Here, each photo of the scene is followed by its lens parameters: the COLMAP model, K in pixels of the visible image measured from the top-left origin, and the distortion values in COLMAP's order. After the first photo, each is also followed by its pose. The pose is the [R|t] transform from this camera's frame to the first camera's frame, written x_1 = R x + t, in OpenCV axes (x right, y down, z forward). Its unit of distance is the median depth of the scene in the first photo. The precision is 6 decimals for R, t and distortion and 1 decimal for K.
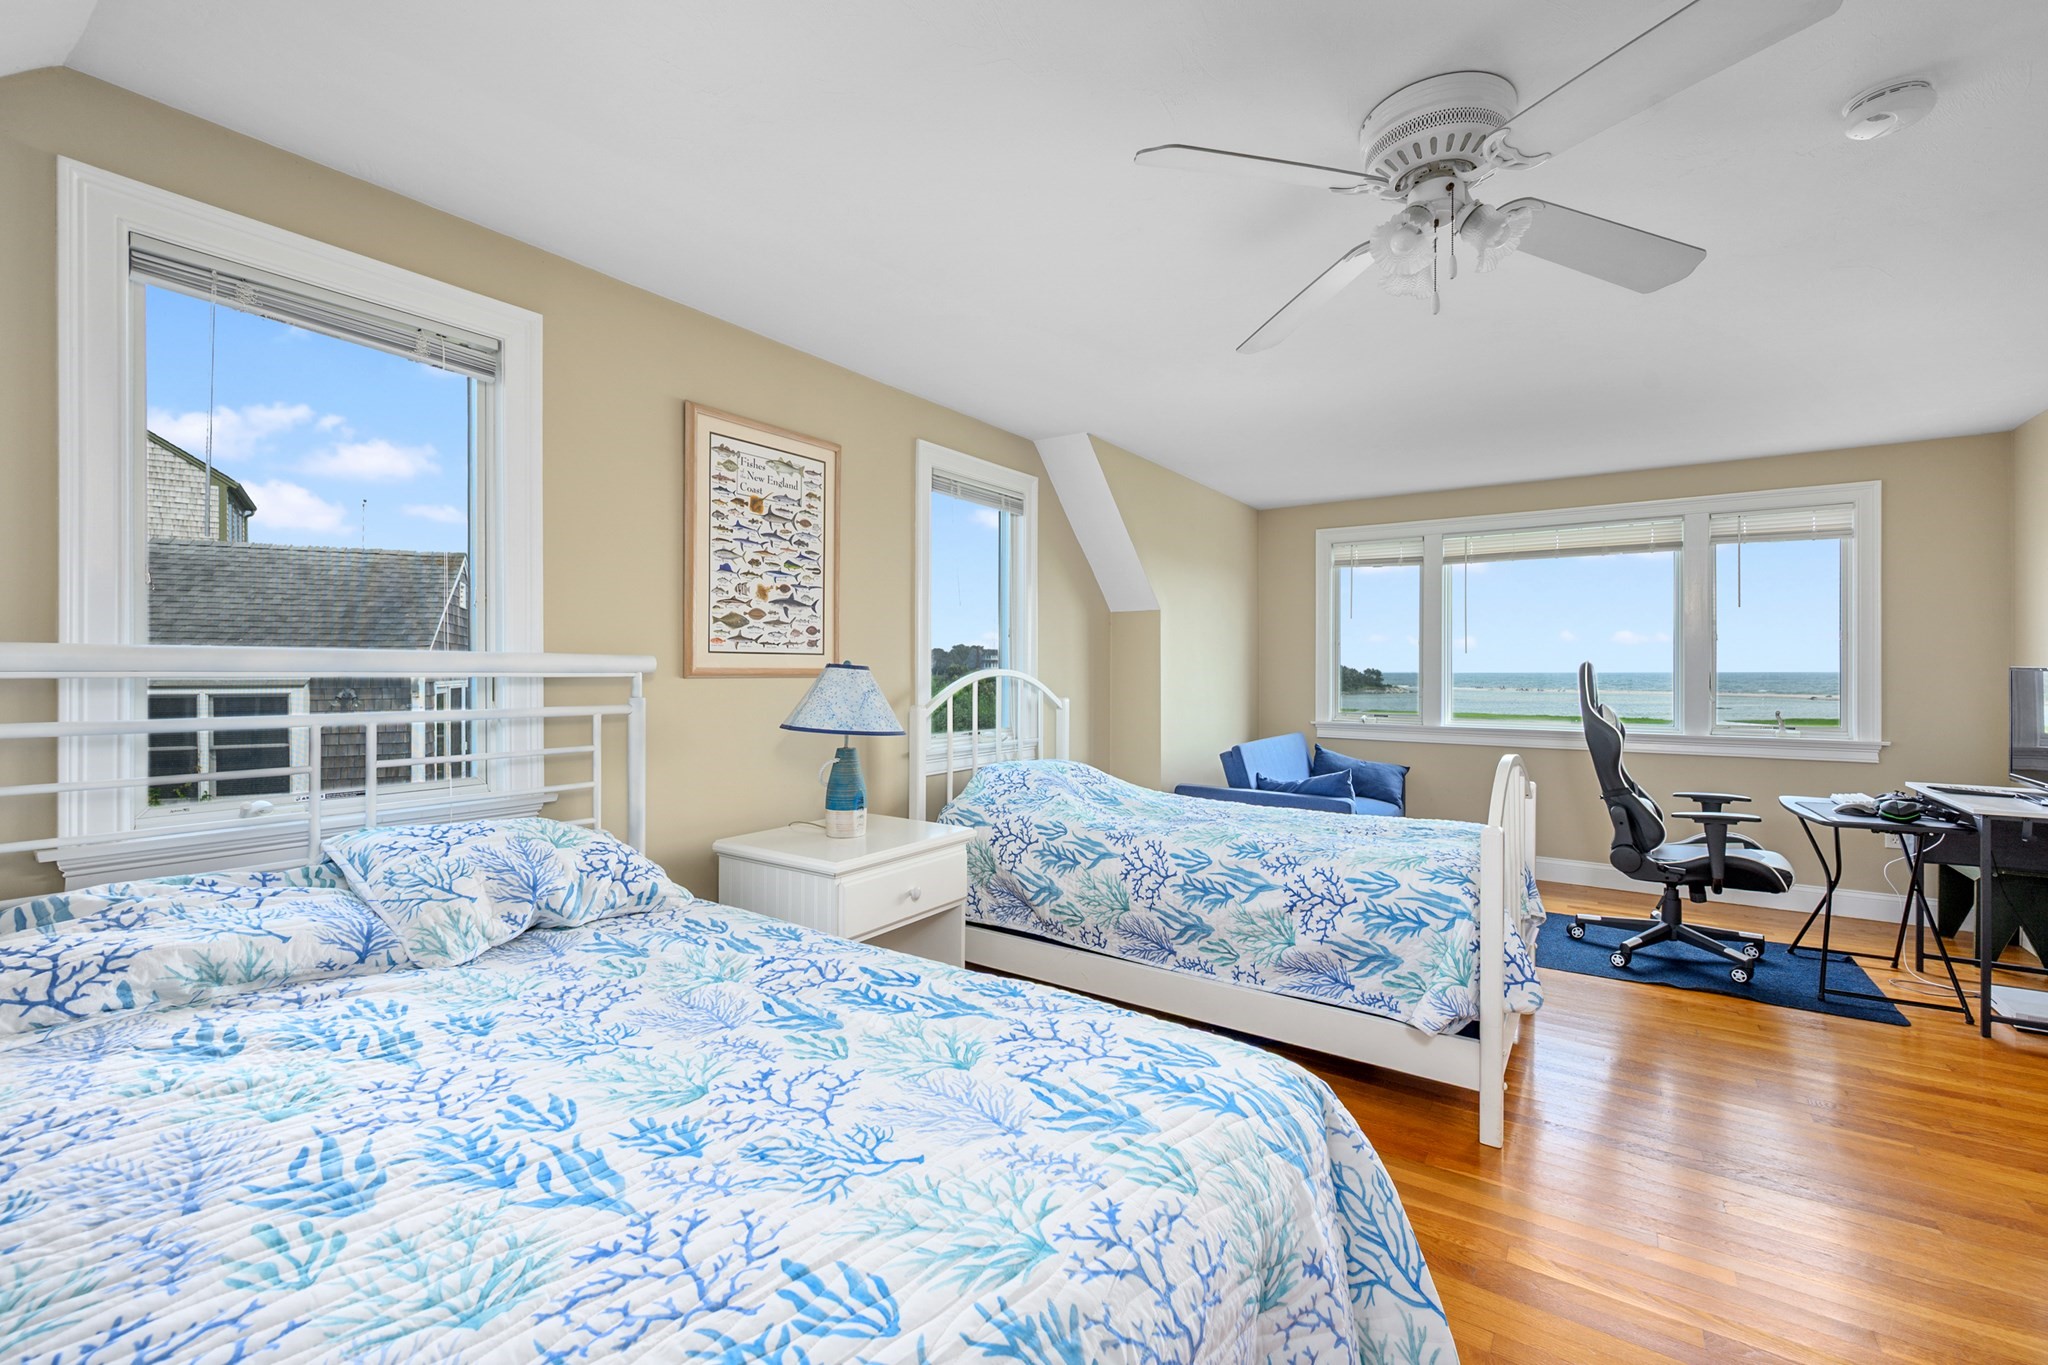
lens RADIAL K [[825.0, 0, 1024.0], [0, 825.0, 682.5], [0, 0, 1]] dist [0.000170, -0.000003]
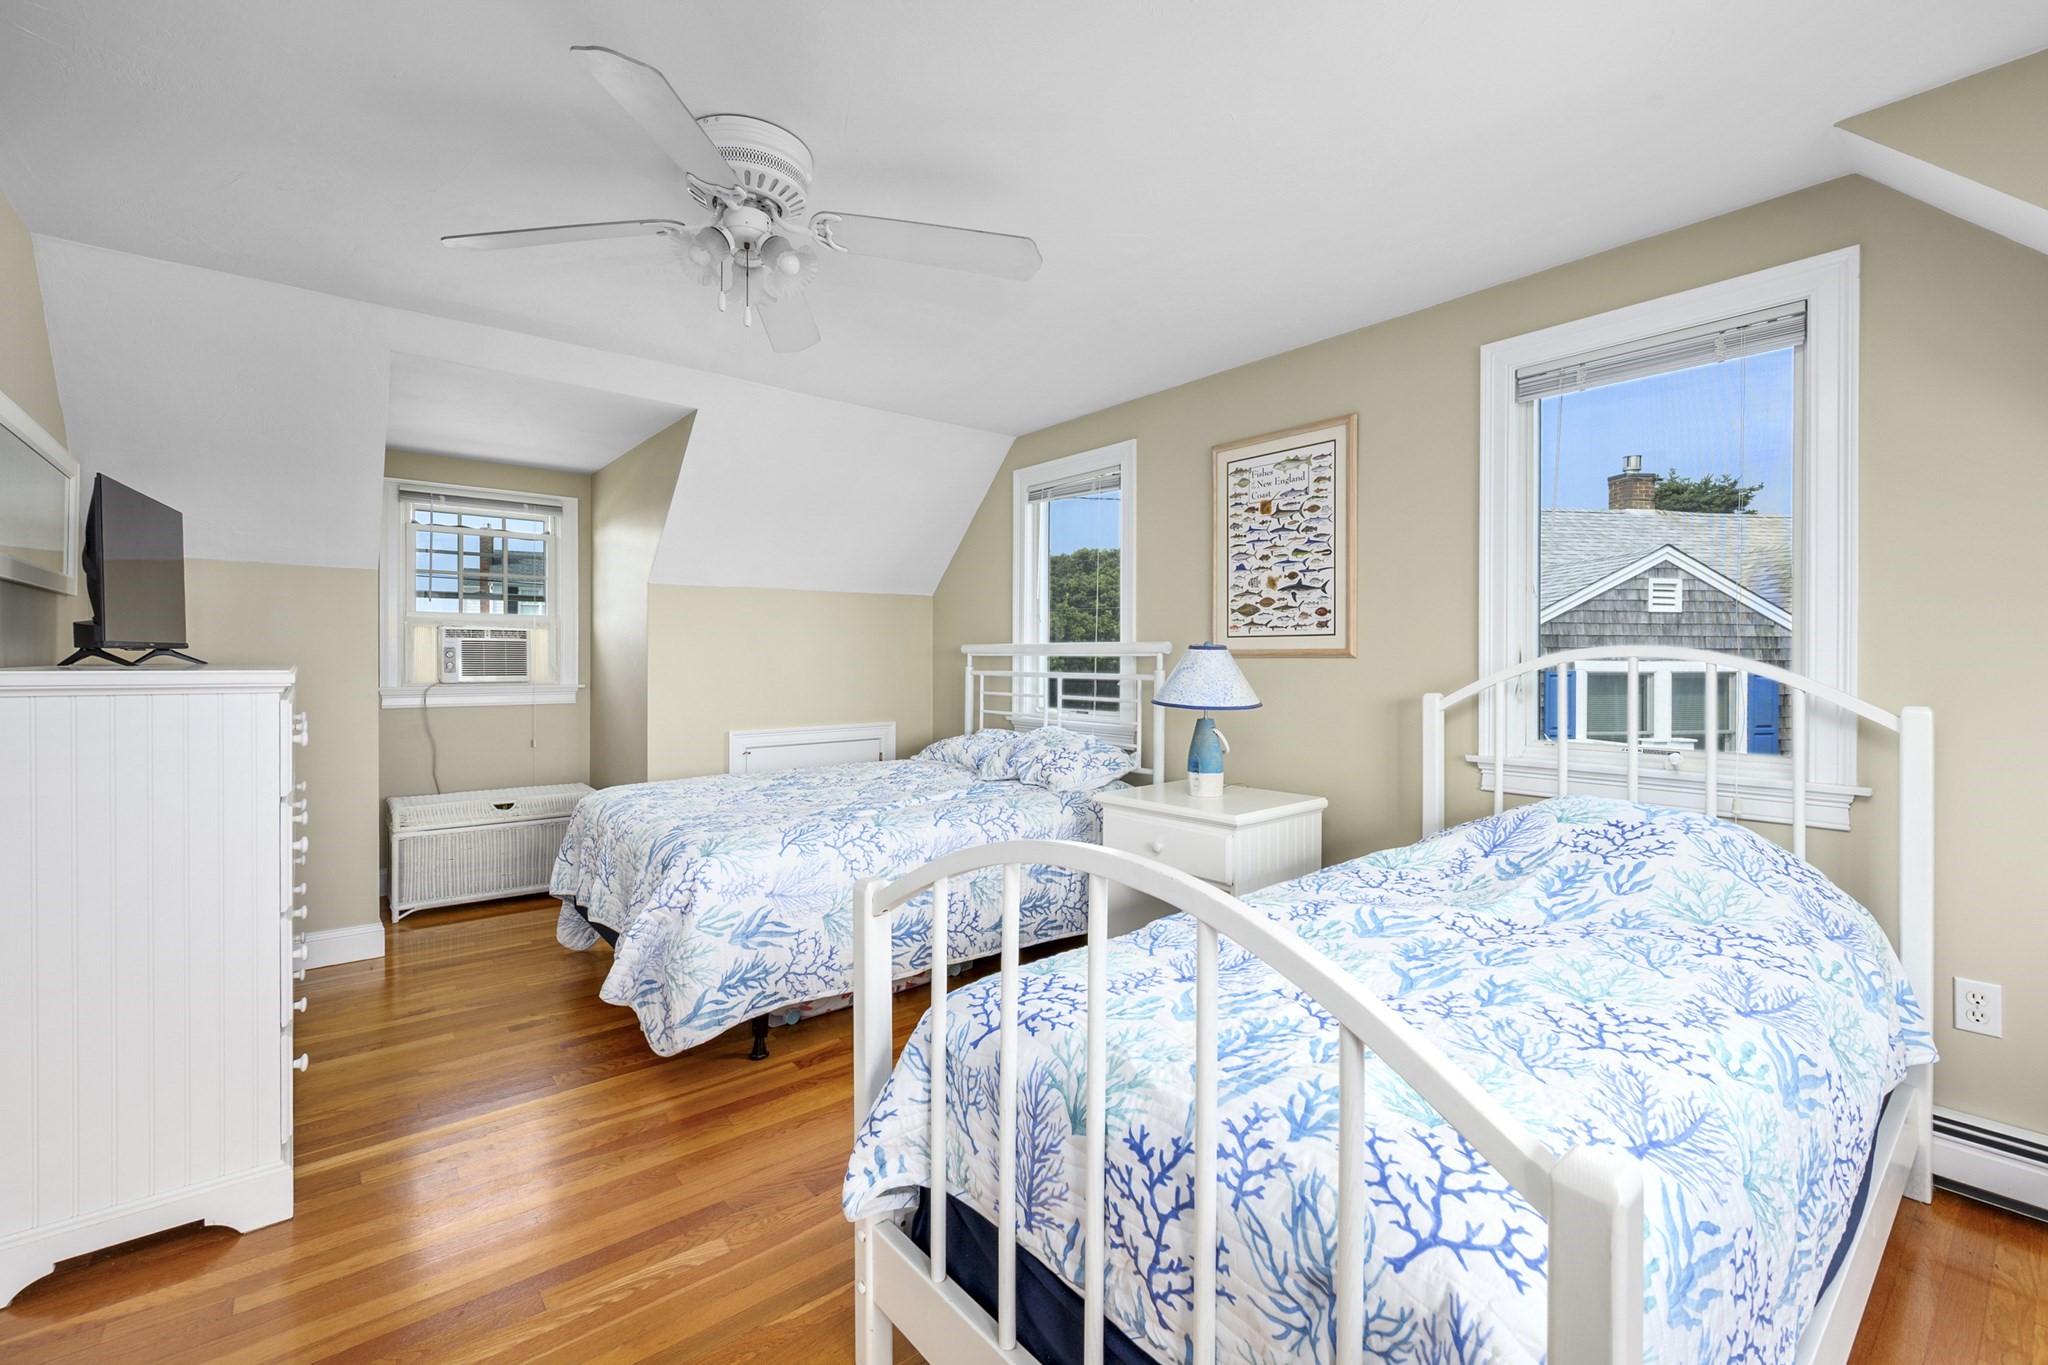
lens RADIAL K [[892.1, 0, 1036.0], [0, 892.1, 639.5], [0, 0, 1]] dist [0.000500, 0.000259]
pose [[-0.262220, -0.006747, -0.964984, 0.954557], [-0.003323, 0.999976, -0.006089, -0.022428], [0.965002, 0.001610, -0.262236, 1.013679]]
